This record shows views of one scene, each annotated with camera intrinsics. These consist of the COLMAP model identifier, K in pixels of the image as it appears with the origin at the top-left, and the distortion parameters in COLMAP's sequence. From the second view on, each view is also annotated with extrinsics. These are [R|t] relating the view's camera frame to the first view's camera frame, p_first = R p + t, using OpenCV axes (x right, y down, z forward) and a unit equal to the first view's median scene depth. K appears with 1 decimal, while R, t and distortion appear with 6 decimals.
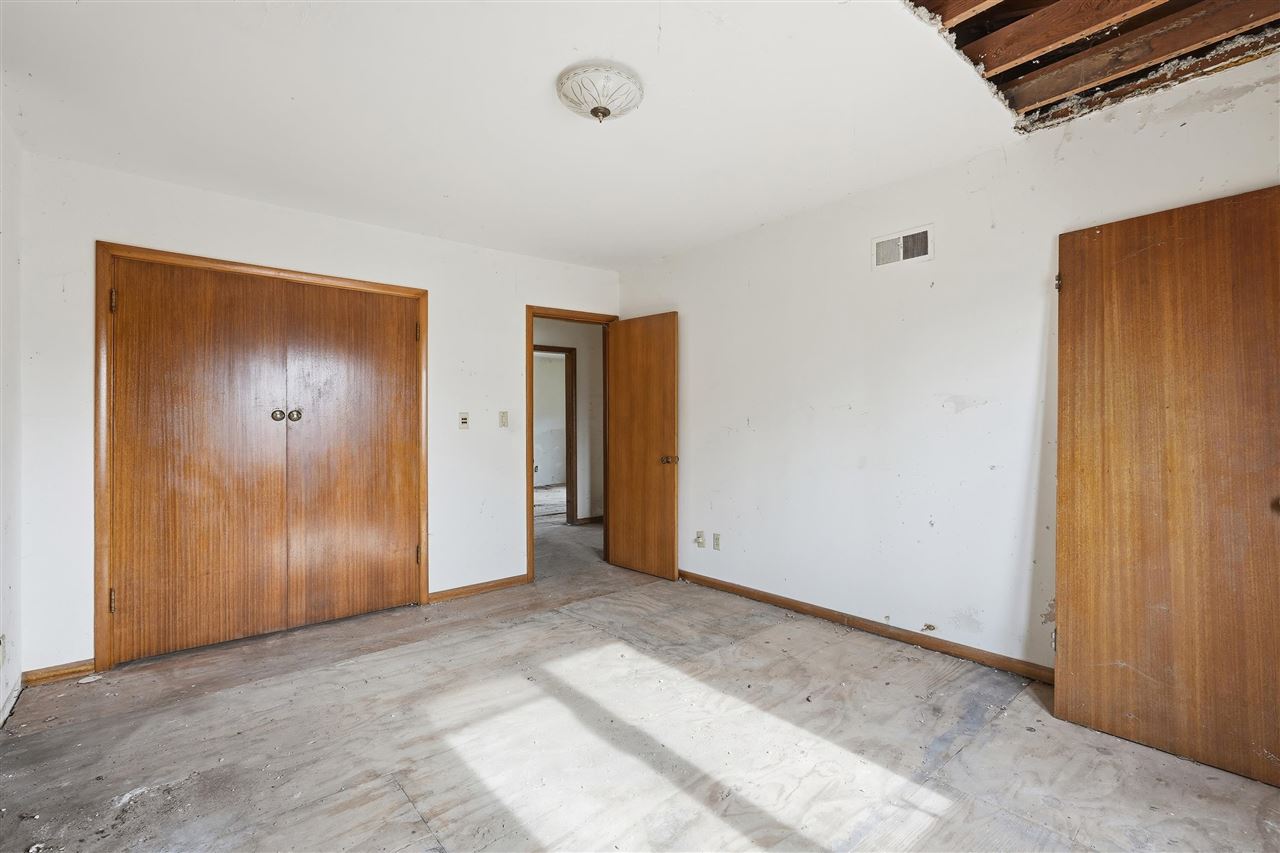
lens RADIAL K [[565.3, 0, 644.0], [0, 565.3, 427.0], [0, 0, 1]] dist [-0.003602, 0.000548]
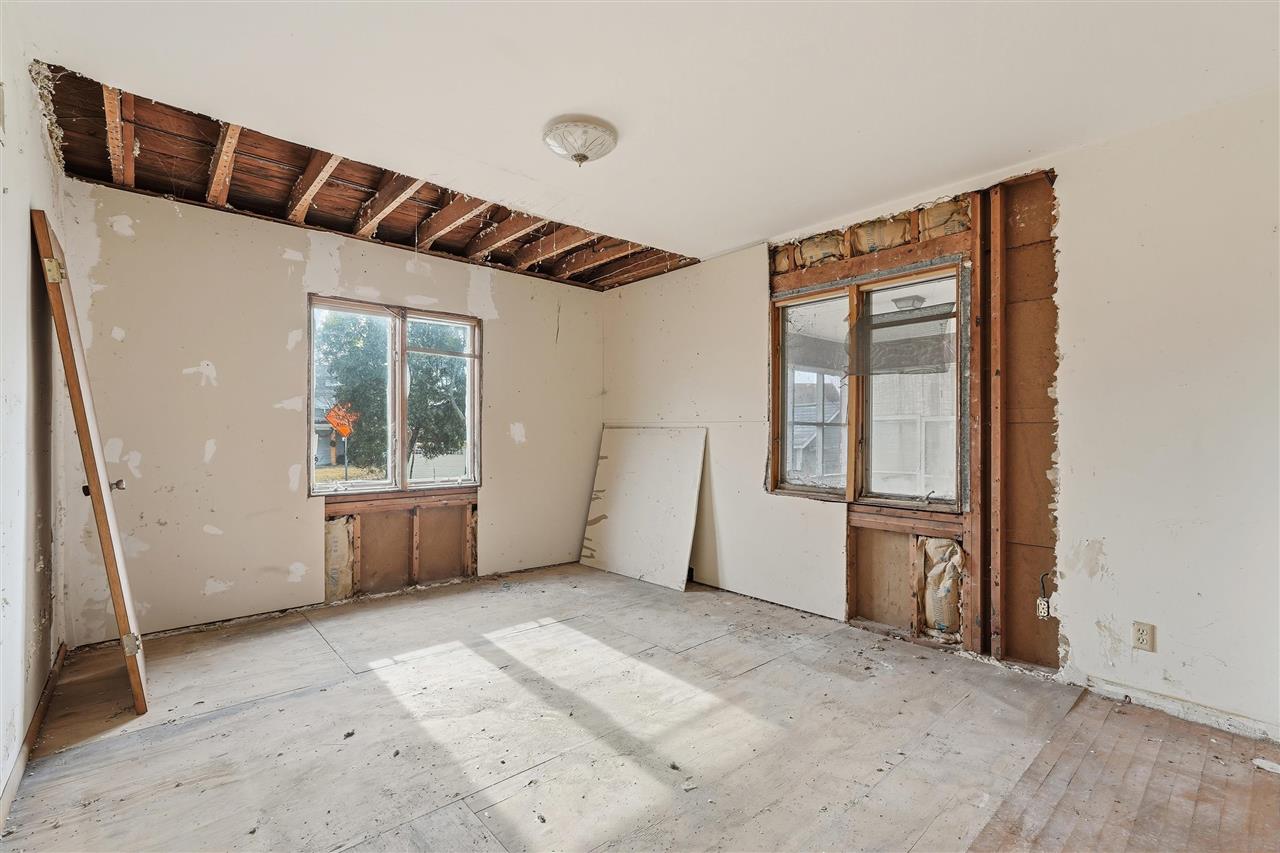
lens RADIAL K [[565.3, 0, 644.0], [0, 565.3, 427.0], [0, 0, 1]] dist [-0.003602, 0.000548]
pose [[-0.999672, 0.002084, -0.025530, -0.159502], [0.002274, 0.999970, -0.007418, 0.000477], [0.025514, -0.007473, -0.999647, 2.053122]]
